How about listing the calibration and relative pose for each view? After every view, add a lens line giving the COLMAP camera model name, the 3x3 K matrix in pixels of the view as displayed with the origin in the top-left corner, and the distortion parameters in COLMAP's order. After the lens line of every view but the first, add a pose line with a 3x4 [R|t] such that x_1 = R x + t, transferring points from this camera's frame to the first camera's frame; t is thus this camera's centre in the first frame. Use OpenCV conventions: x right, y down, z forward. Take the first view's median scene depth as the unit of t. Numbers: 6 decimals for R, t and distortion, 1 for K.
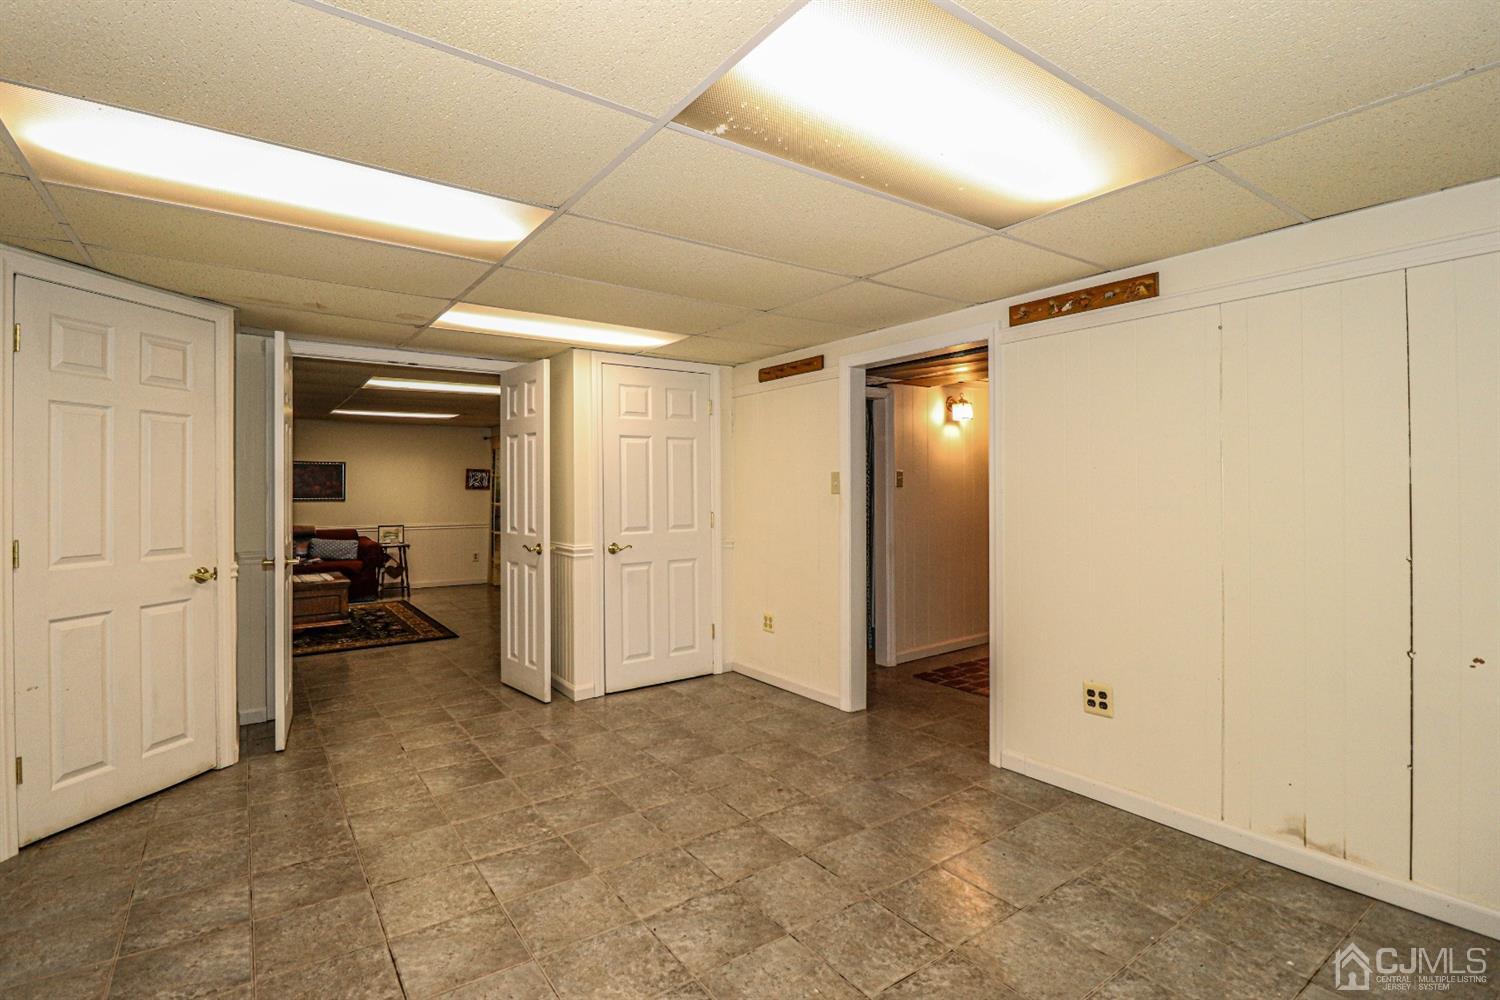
lens RADIAL K [[704.4, 0, 749.7], [0, 704.4, 487.8], [0, 0, 1]] dist [-0.001623, -0.006943]
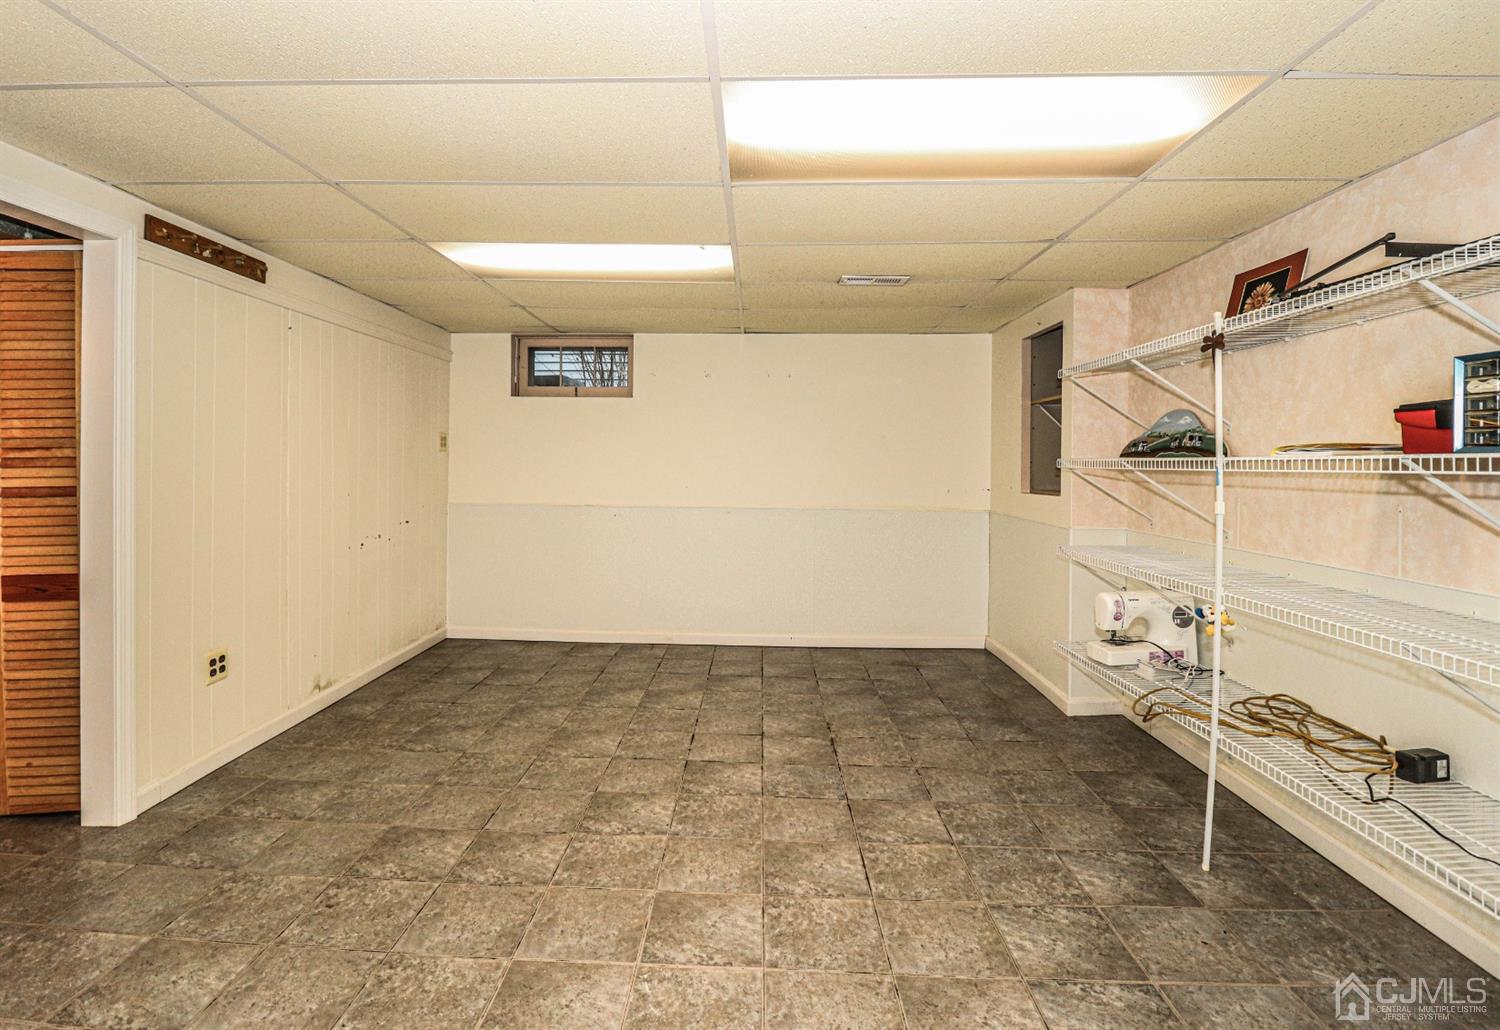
lens RADIAL K [[714.2, 0, 729.9], [0, 714.2, 467.4], [0, 0, 1]] dist [-0.001148, -0.000415]
pose [[-0.782858, -0.007982, 0.622149, -0.830055], [-0.008966, 0.999959, 0.001546, 0.019129], [-0.622135, -0.004368, -0.782897, 1.621444]]
